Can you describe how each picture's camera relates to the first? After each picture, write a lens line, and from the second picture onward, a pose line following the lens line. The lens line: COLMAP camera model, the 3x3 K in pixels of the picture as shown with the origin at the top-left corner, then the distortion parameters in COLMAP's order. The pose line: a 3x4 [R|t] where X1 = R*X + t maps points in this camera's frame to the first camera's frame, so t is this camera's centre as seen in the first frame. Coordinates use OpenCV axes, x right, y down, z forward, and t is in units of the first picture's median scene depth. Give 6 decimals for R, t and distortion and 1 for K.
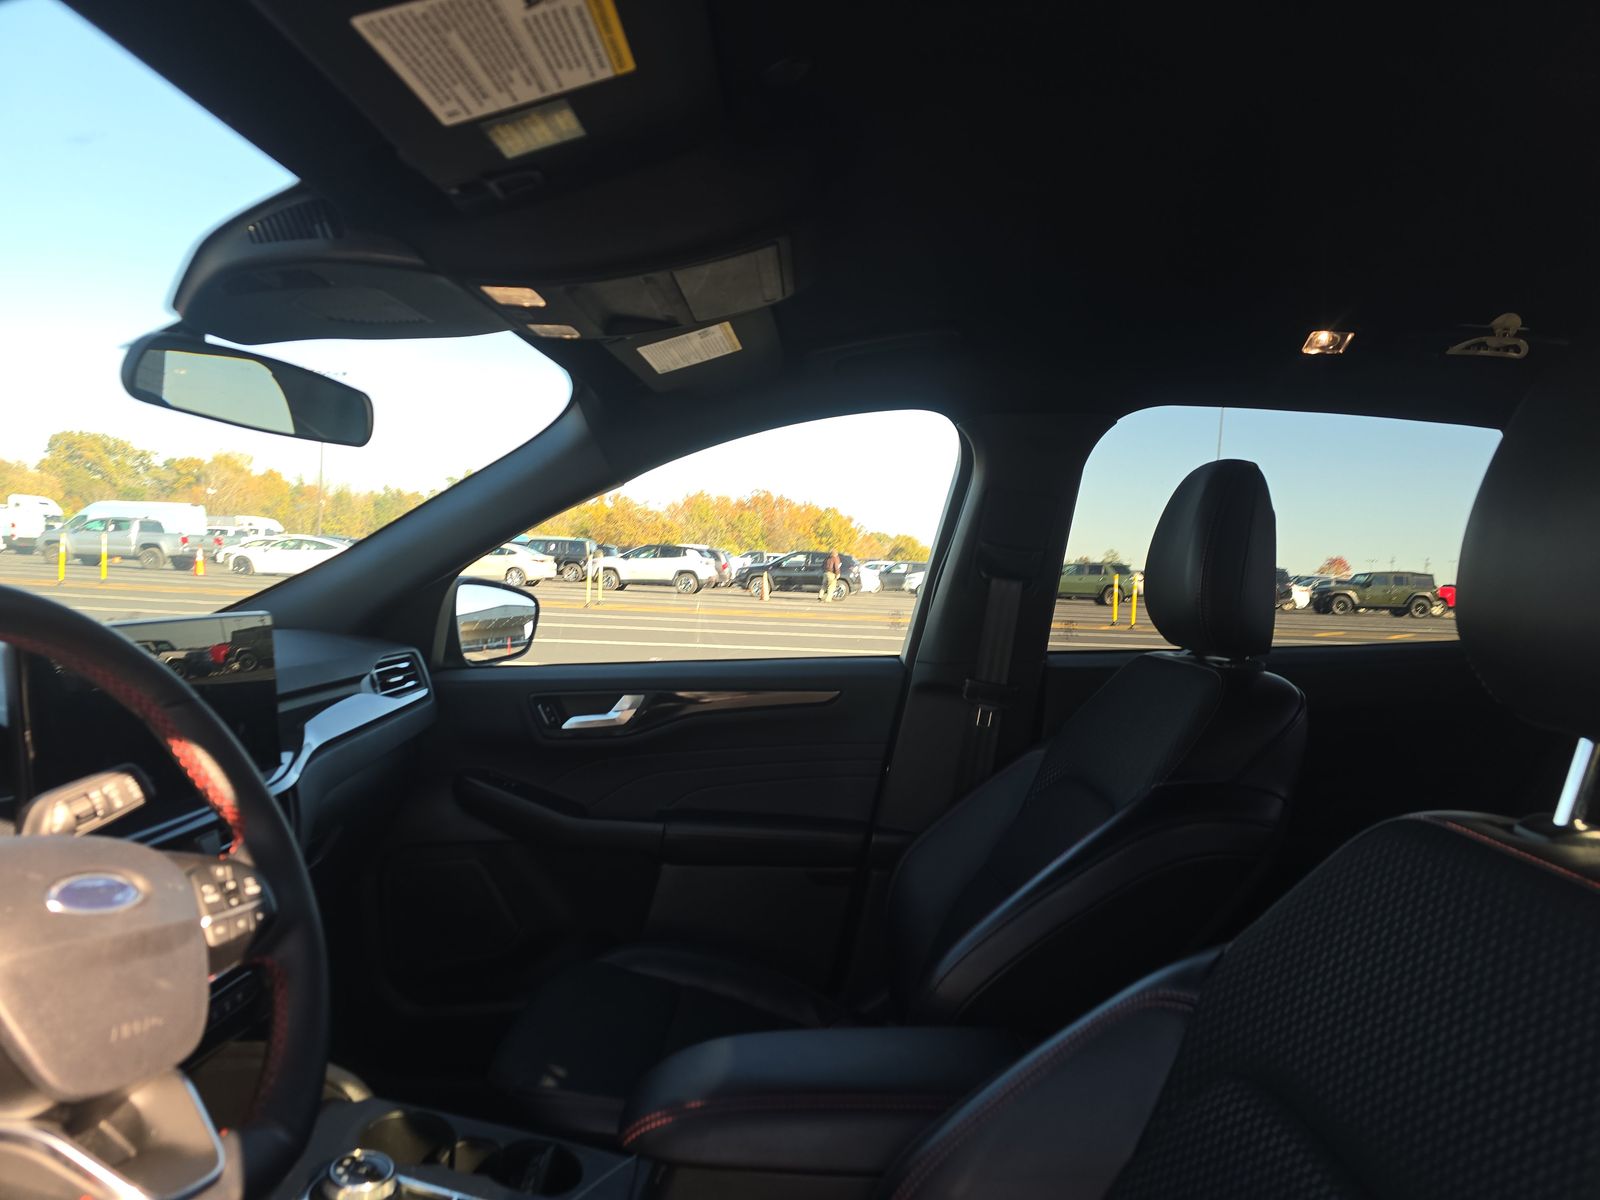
lens RADIAL K [[1075.4, 0, 781.3], [0, 1075.4, 593.5], [0, 0, 1]] dist [0.086318, -0.076094]
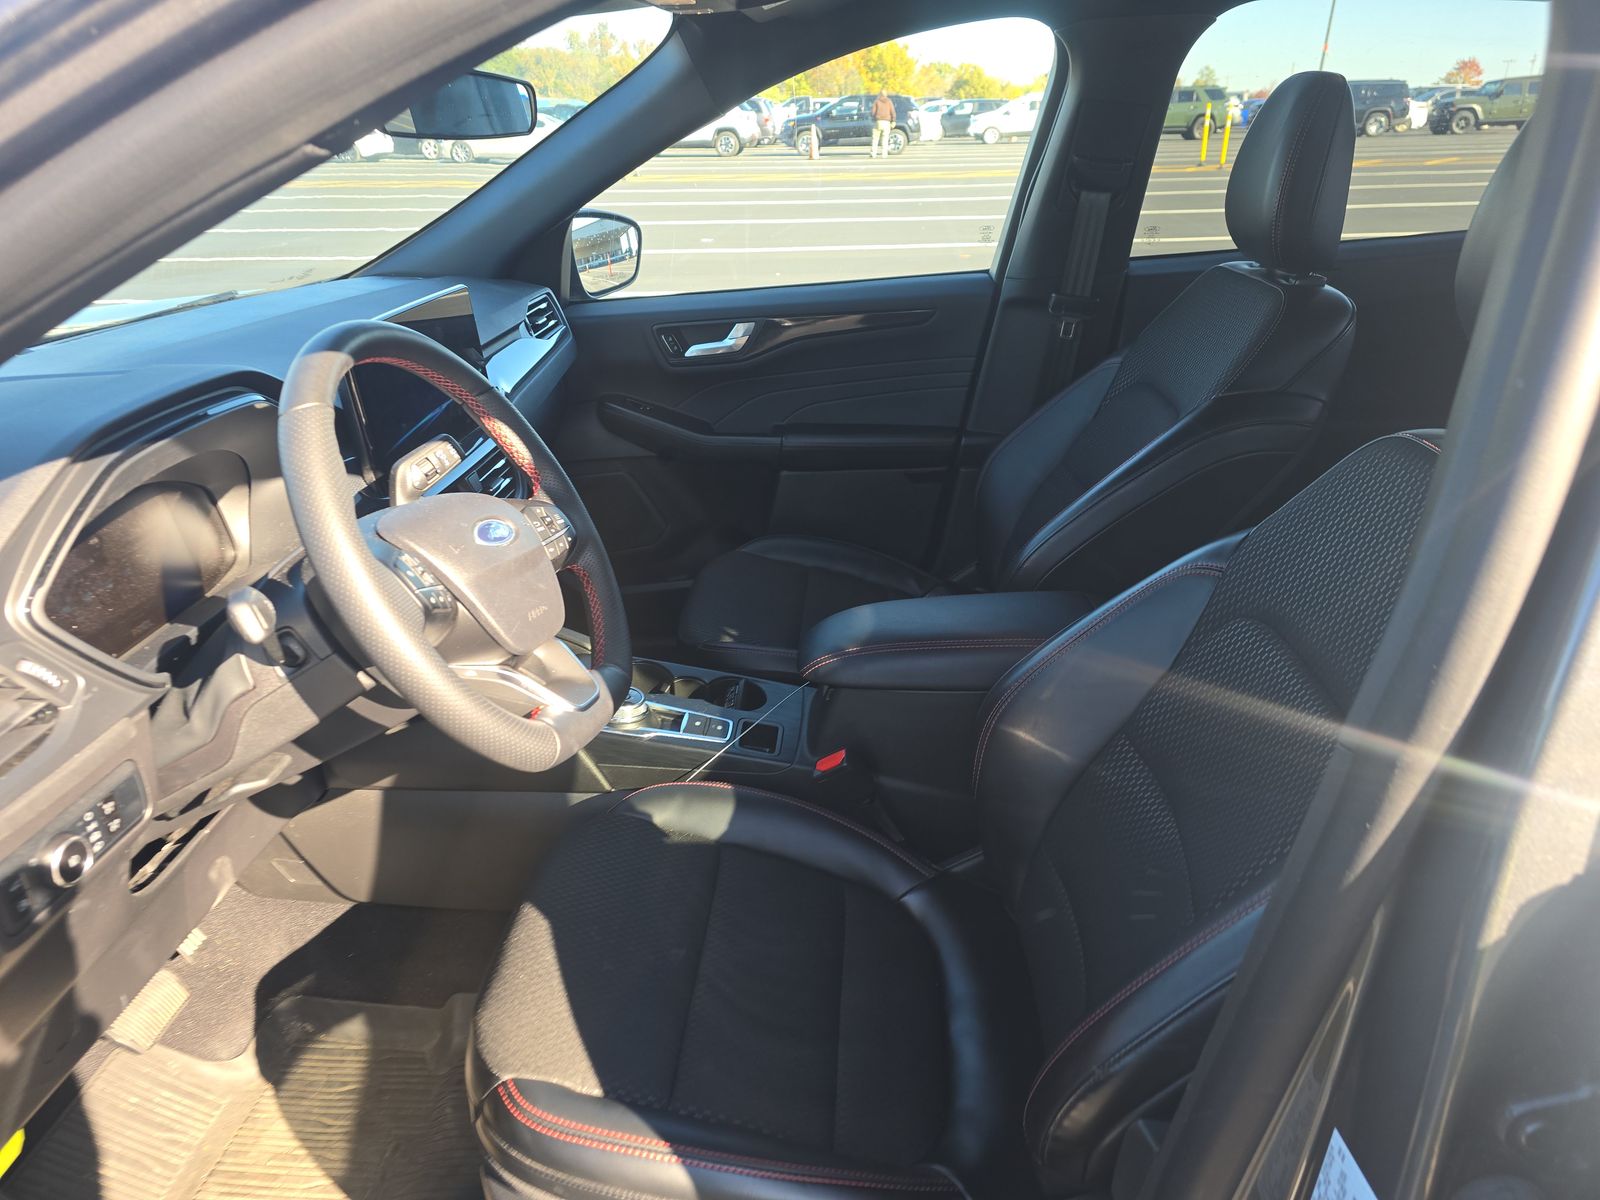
lens RADIAL K [[1101.9, 0, 800.0], [0, 1101.9, 600.0], [0, 0, 1]] dist [0.056473, -0.038448]
pose [[0.998564, -0.034731, -0.040781, -0.049234], [0.047562, 0.925091, 0.376756, -0.071111], [0.024641, -0.378155, 0.925414, -0.159868]]
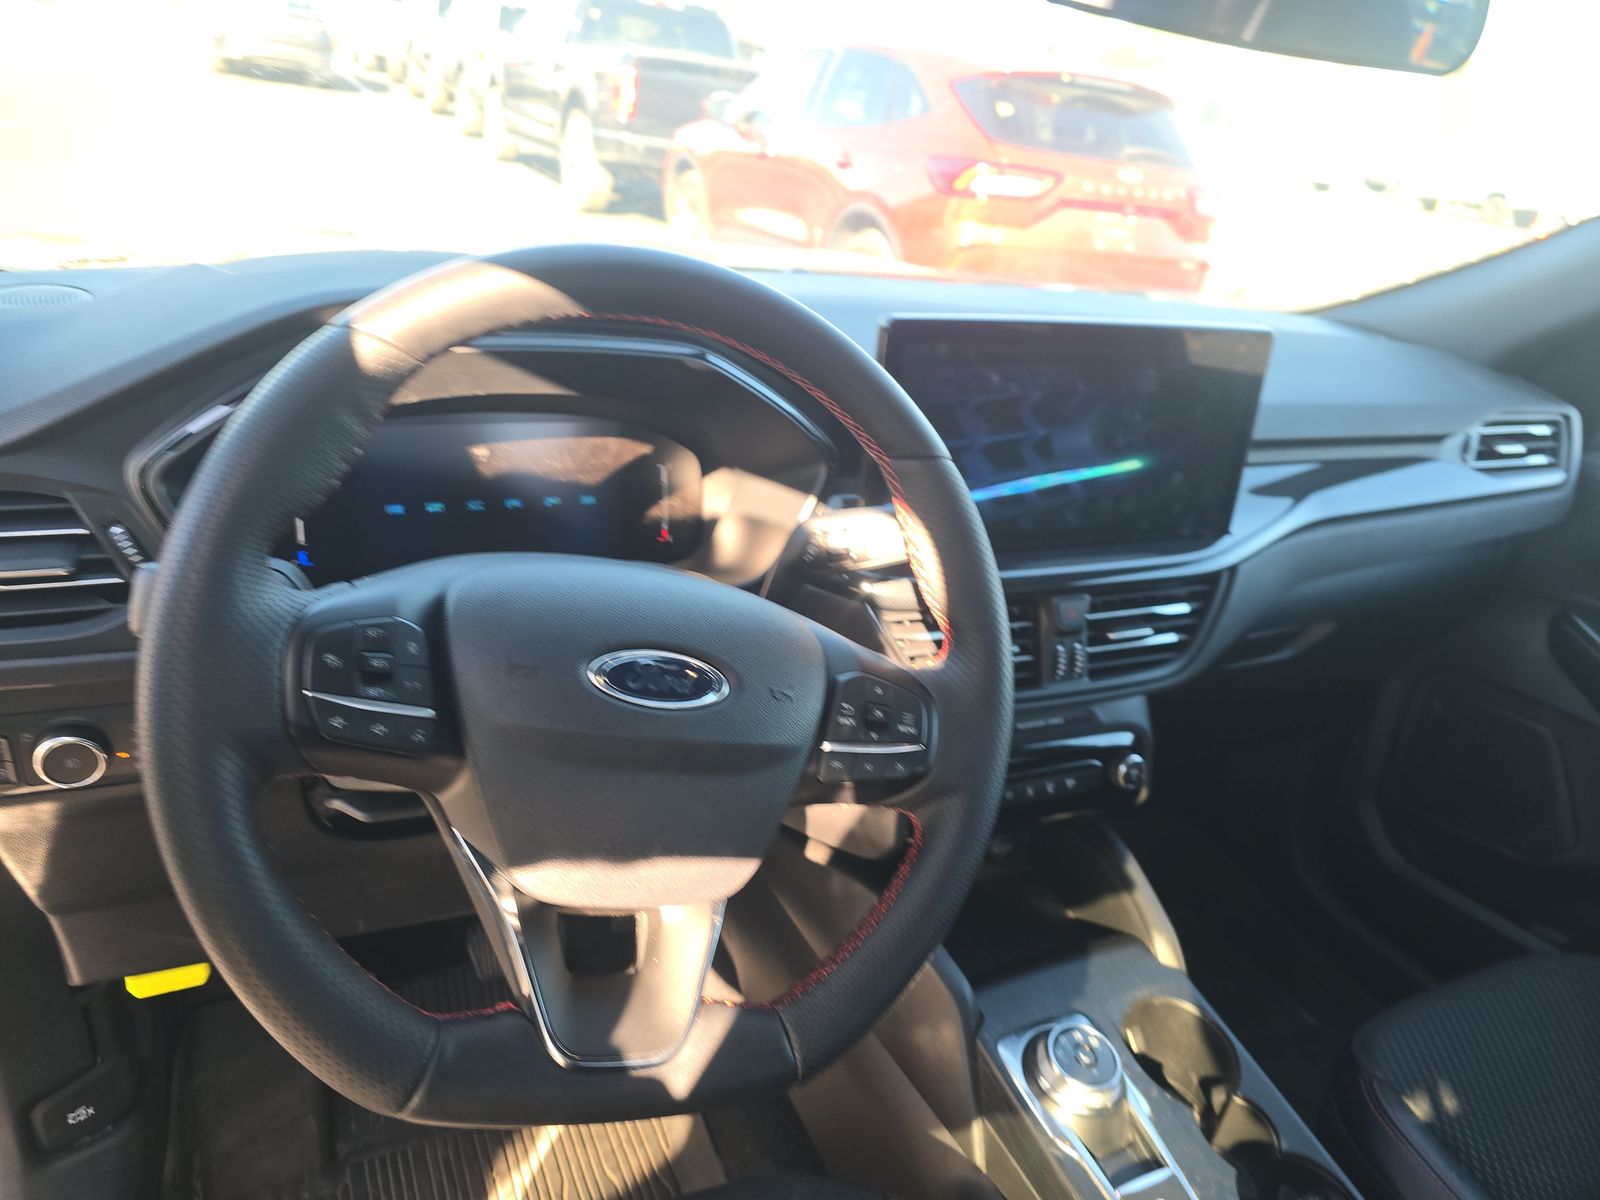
lens RADIAL K [[1075.4, 0, 781.3], [0, 1075.4, 593.5], [0, 0, 1]] dist [0.086318, -0.076094]
pose [[0.470862, 0.396892, -0.787887, 0.010099], [-0.136628, 0.915118, 0.379331, -0.036836], [0.871563, -0.070965, 0.485121, 0.249463]]
